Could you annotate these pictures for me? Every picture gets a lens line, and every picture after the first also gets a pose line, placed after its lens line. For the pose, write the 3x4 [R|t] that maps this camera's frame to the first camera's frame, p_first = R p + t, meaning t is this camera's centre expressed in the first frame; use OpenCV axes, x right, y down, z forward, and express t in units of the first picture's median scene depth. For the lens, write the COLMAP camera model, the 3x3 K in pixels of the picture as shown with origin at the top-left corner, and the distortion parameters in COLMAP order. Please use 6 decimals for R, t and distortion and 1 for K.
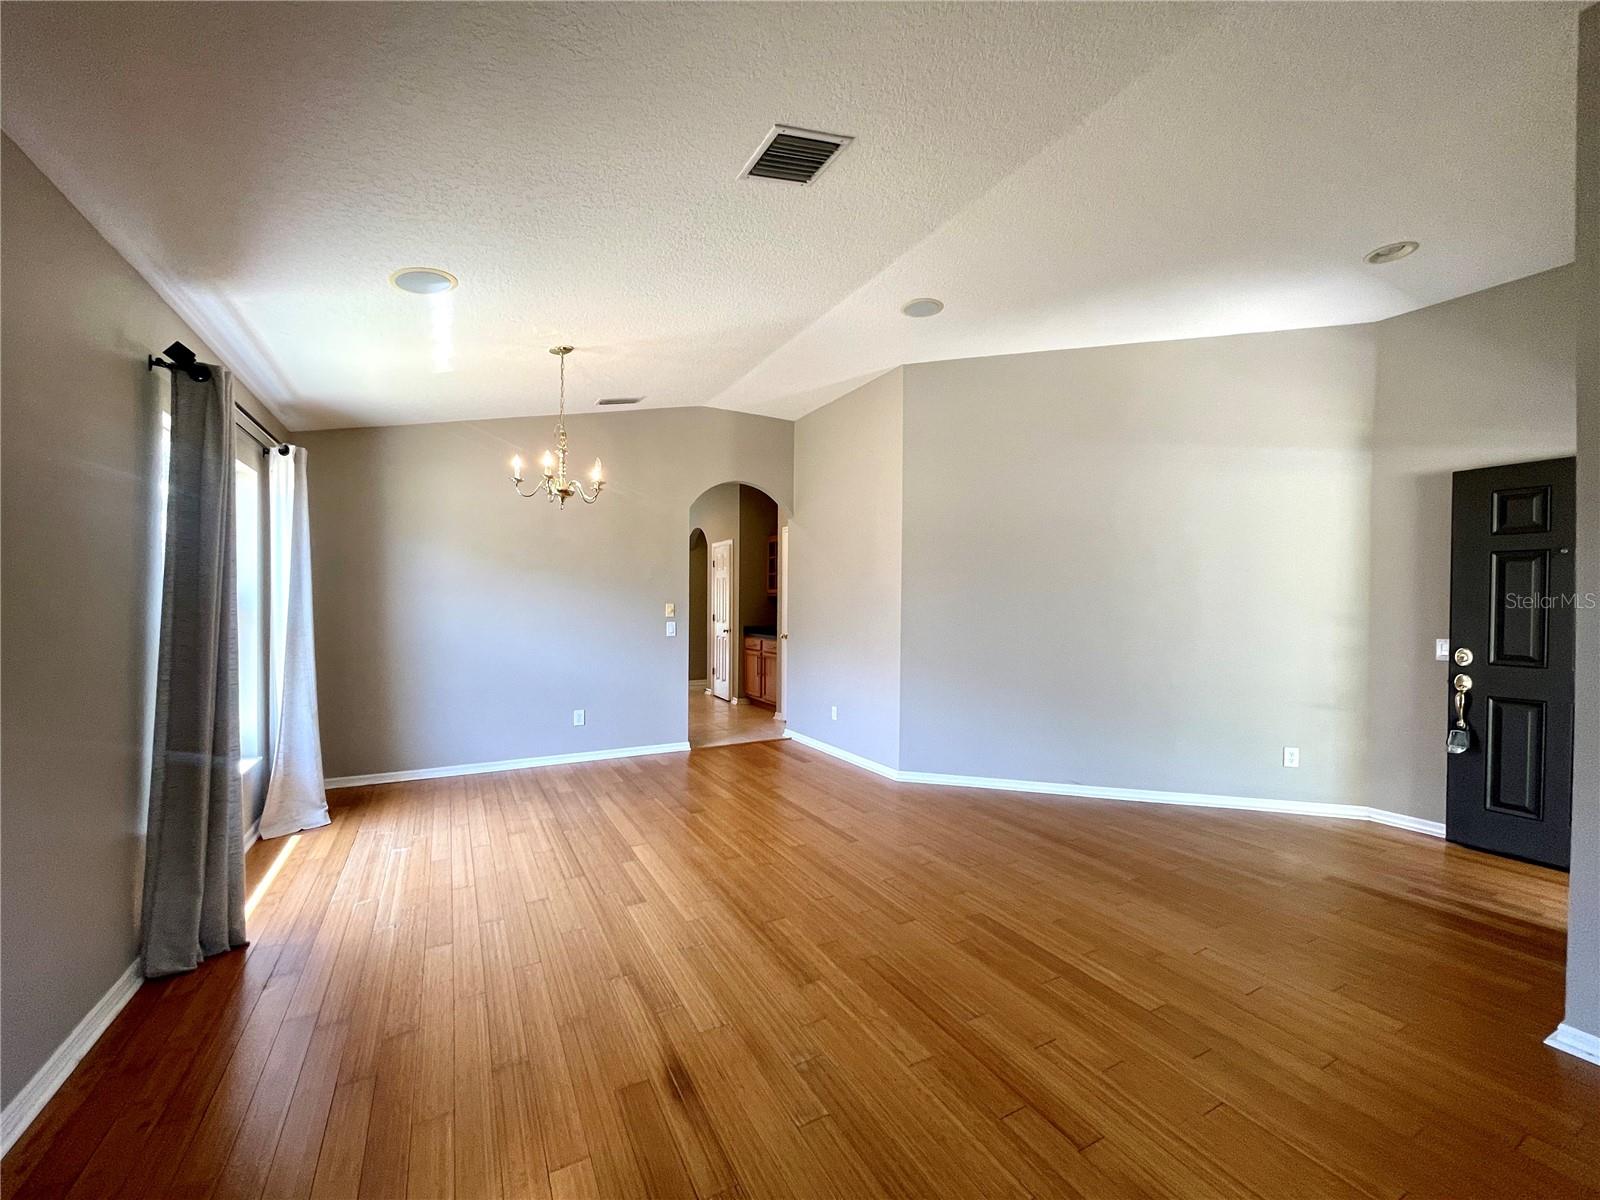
lens RADIAL K [[646.7, 0, 796.3], [0, 646.7, 606.0], [0, 0, 1]] dist [-0.001722, 0.000042]
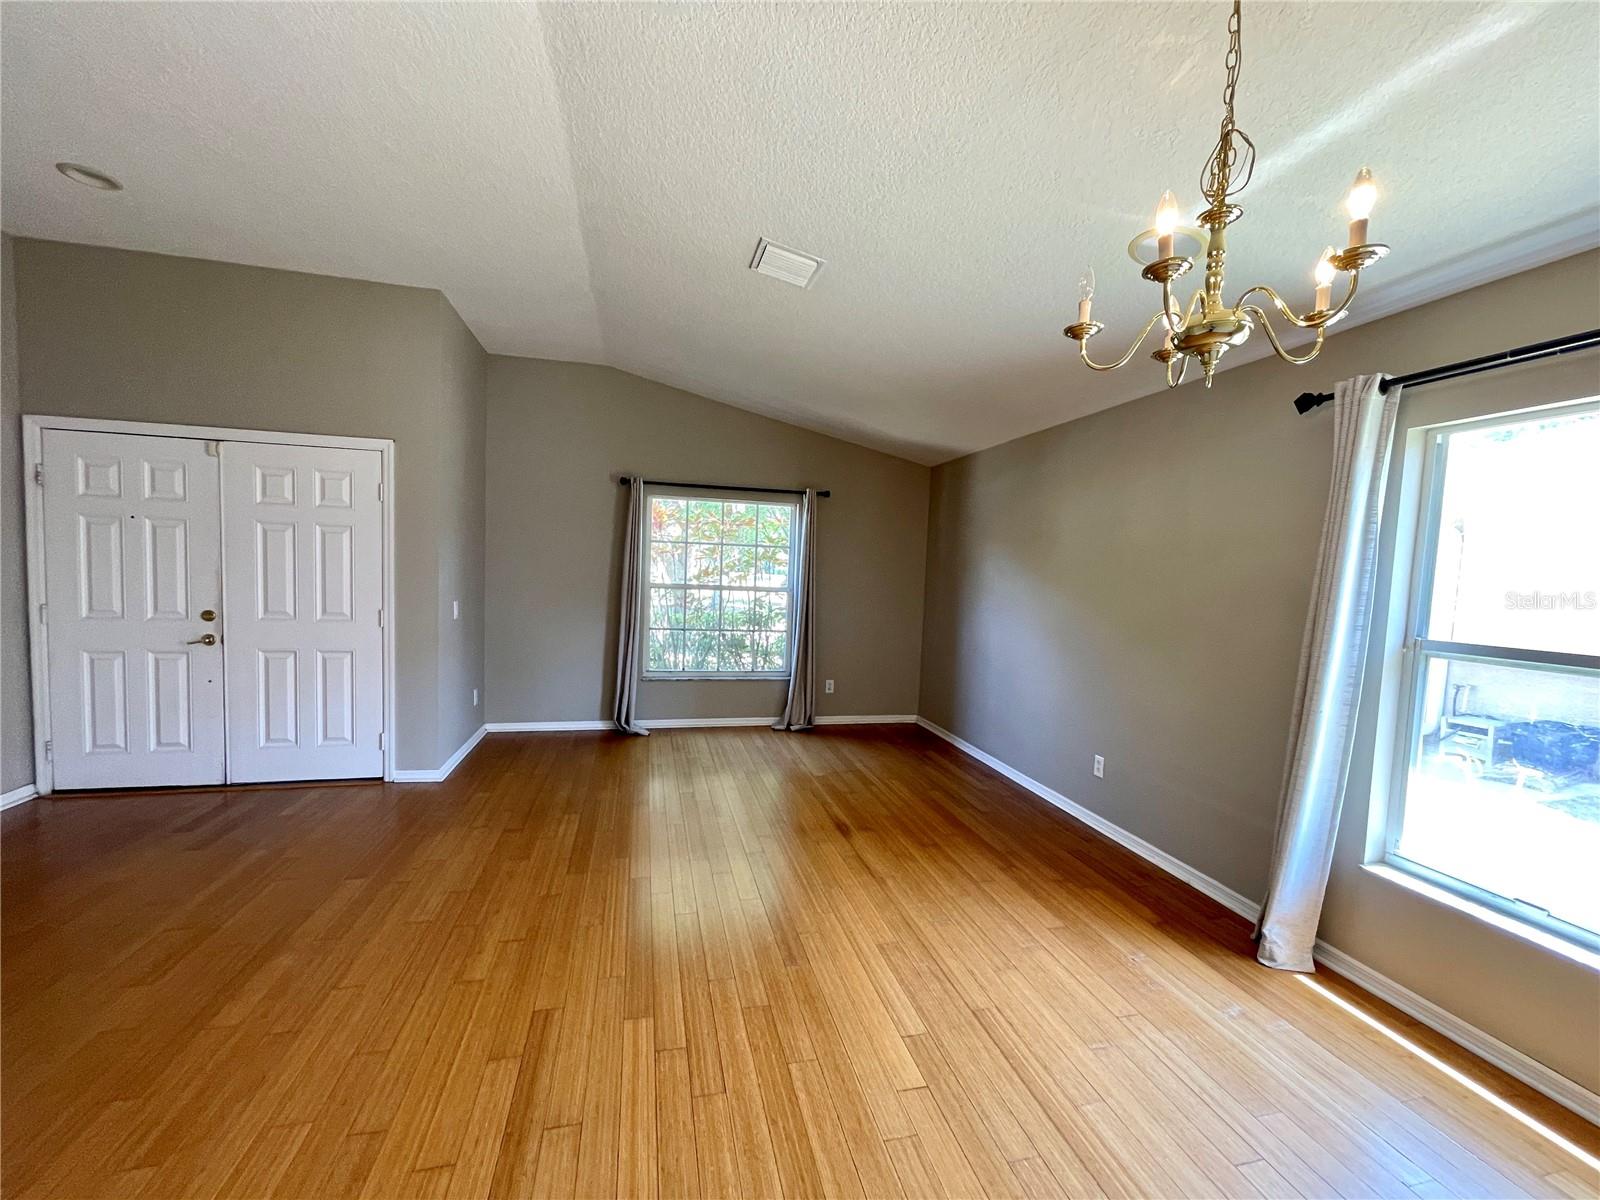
lens RADIAL K [[646.7, 0, 796.3], [0, 646.7, 606.0], [0, 0, 1]] dist [-0.001722, 0.000042]
pose [[-0.964792, -0.056730, 0.256822, -0.311142], [-0.040699, 0.996901, 0.067318, -0.059977], [-0.259845, 0.054495, -0.964111, 1.767128]]
